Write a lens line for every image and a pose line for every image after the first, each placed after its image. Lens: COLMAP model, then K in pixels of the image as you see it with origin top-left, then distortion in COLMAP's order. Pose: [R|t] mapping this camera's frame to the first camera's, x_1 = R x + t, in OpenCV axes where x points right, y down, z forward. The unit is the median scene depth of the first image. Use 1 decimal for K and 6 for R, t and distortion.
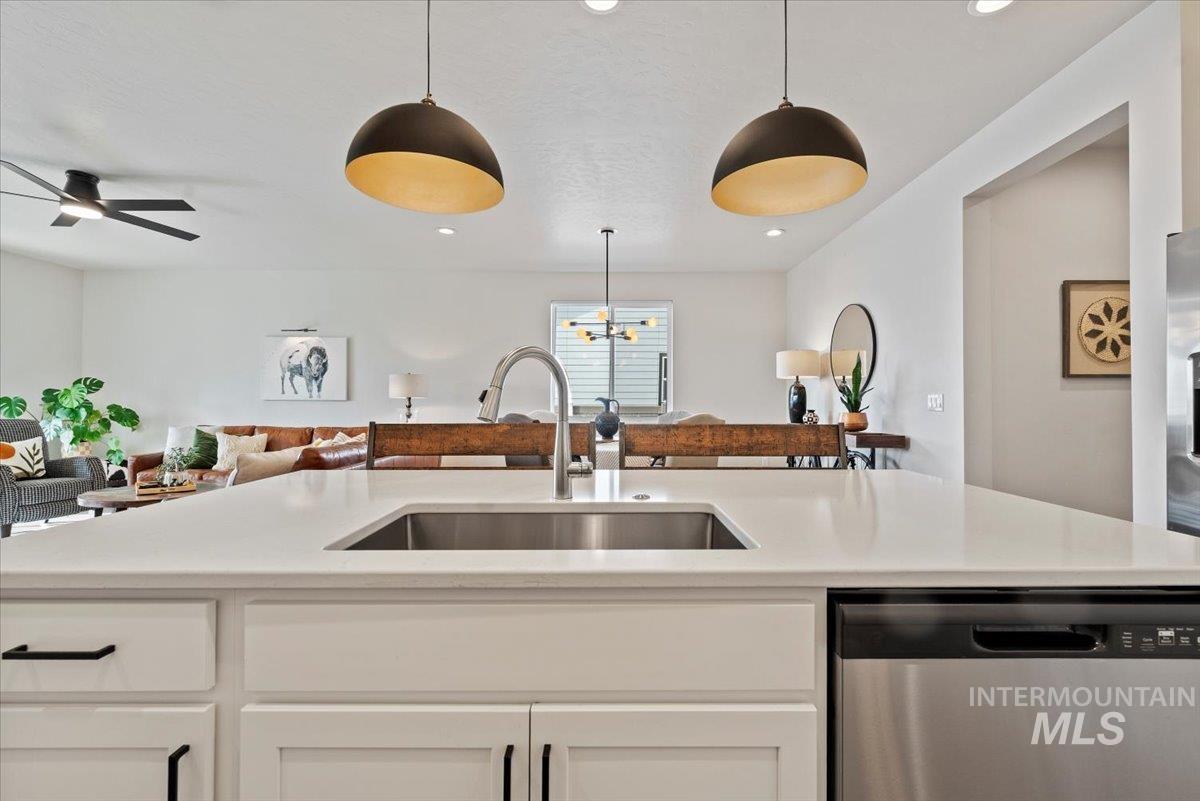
lens RADIAL K [[529.3, 0, 613.4], [0, 529.3, 398.5], [0, 0, 1]] dist [0.004189, -0.000590]
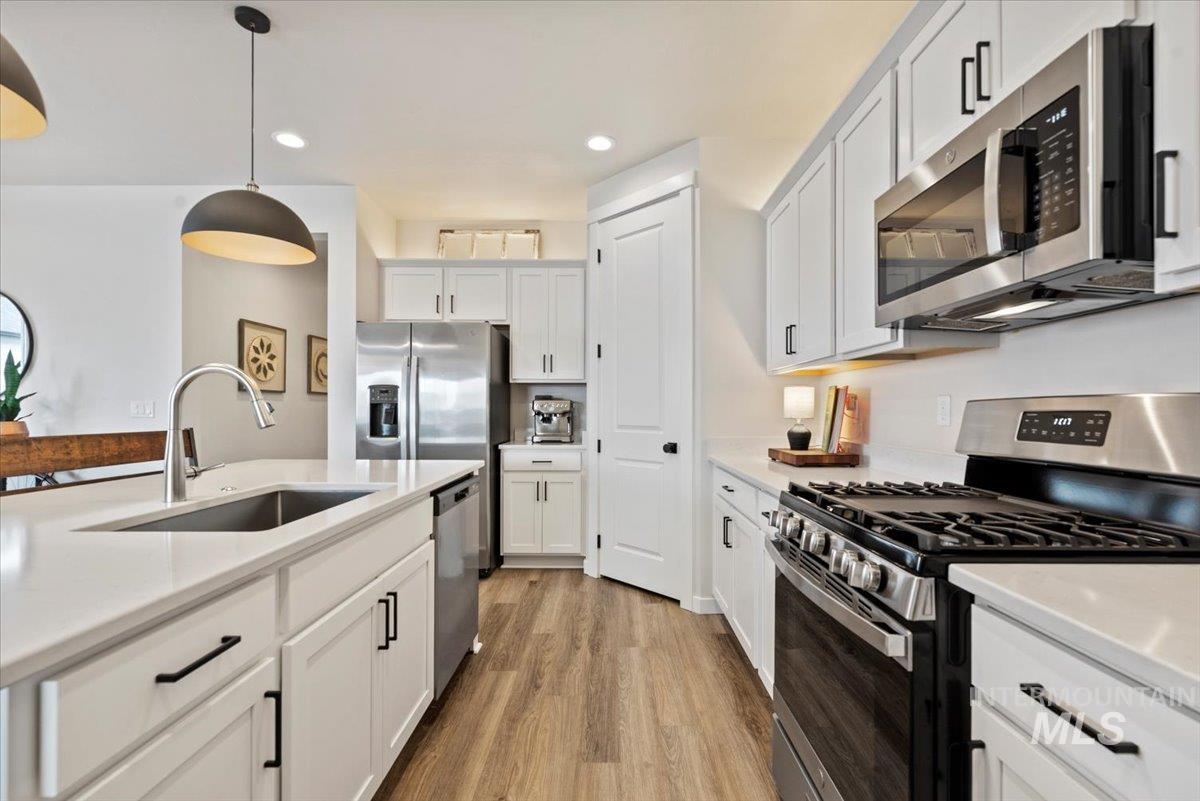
lens RADIAL K [[529.3, 0, 607.5], [0, 529.3, 402.6], [0, 0, 1]] dist [0.004189, -0.000590]
pose [[0.014482, 0.009421, 0.999851, -0.486736], [-0.006907, 0.999933, -0.009322, -0.003281], [-0.999871, -0.006771, 0.014546, 0.047293]]
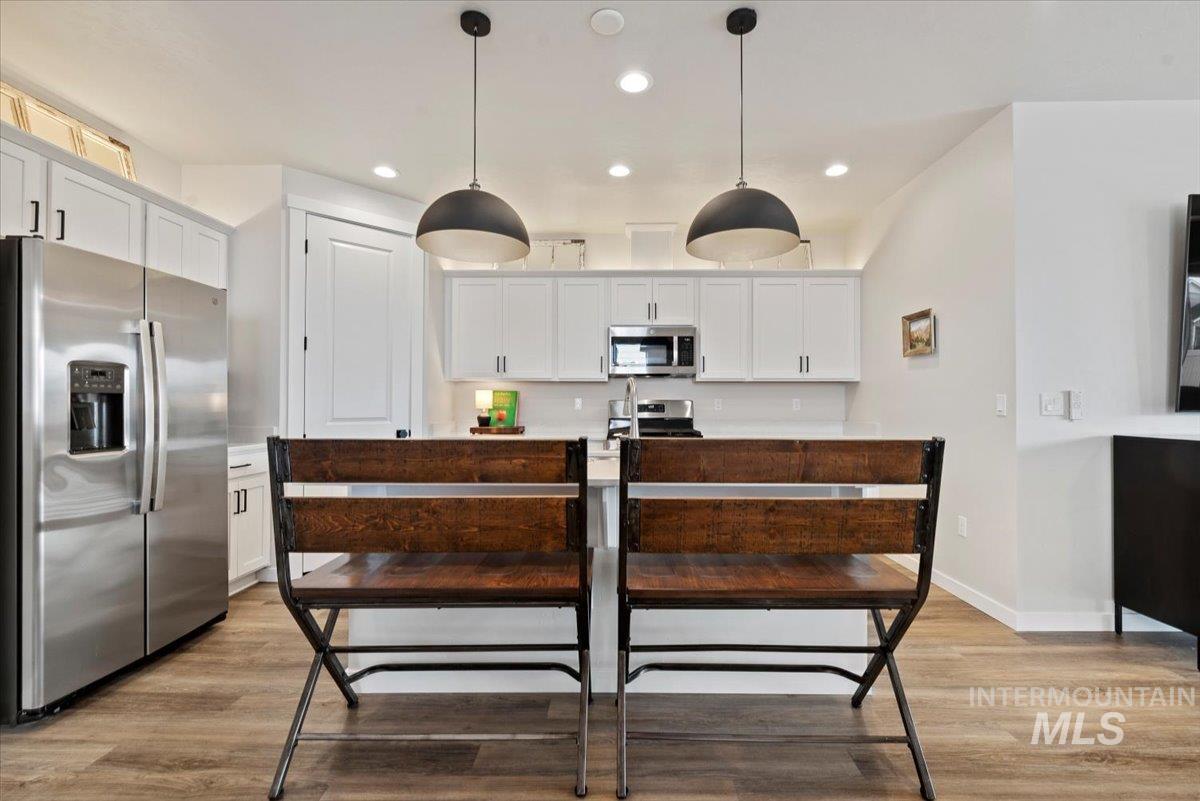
lens RADIAL K [[529.3, 0, 601.6], [0, 529.3, 401.6], [0, 0, 1]] dist [0.004189, -0.000590]
pose [[-0.999336, -0.002729, 0.036337, -0.024237], [-0.003069, 0.999952, -0.009316, 0.005054], [-0.036310, -0.009422, -0.999296, 1.149468]]
